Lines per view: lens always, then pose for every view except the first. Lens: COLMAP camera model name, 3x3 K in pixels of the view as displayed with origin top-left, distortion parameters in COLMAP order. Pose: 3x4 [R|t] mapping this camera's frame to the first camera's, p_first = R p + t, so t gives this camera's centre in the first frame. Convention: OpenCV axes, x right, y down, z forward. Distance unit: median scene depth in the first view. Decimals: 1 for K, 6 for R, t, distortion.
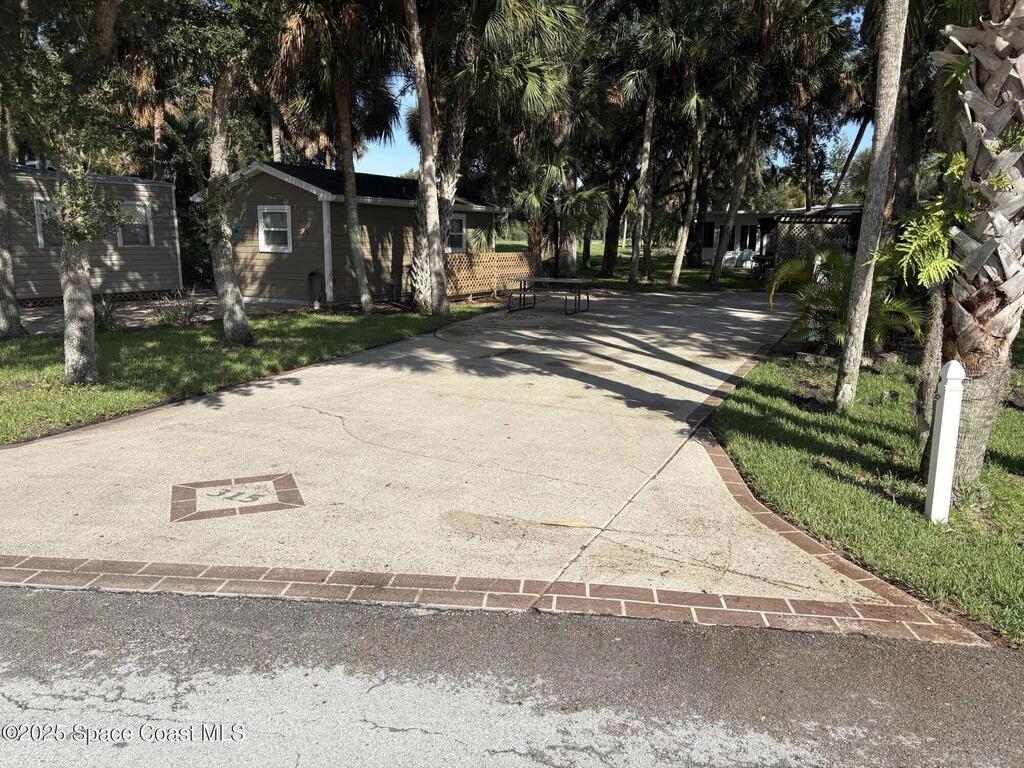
lens RADIAL K [[769.9, 0, 515.0], [0, 769.9, 378.3], [0, 0, 1]] dist [0.085584, -0.081298]
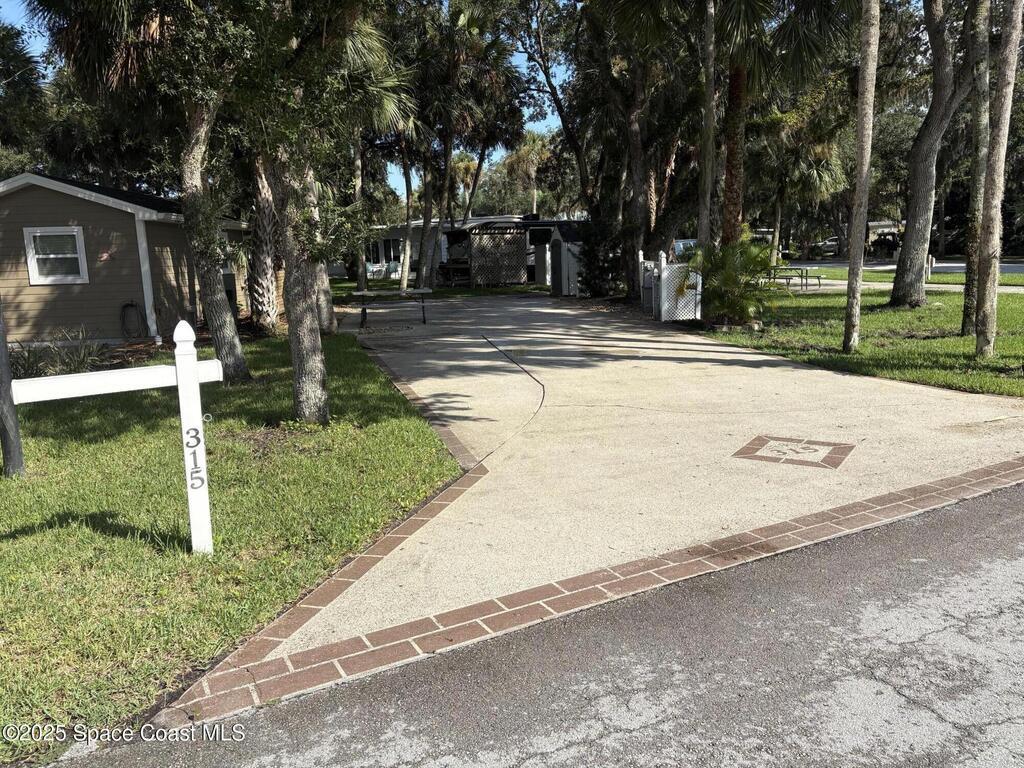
lens RADIAL K [[769.9, 0, 515.0], [0, 769.9, 378.3], [0, 0, 1]] dist [0.085584, -0.081298]
pose [[0.824729, -0.135277, 0.549110, -0.378040], [0.147383, 0.988829, 0.022246, -0.013659], [-0.545986, 0.062583, 0.835454, 0.064198]]
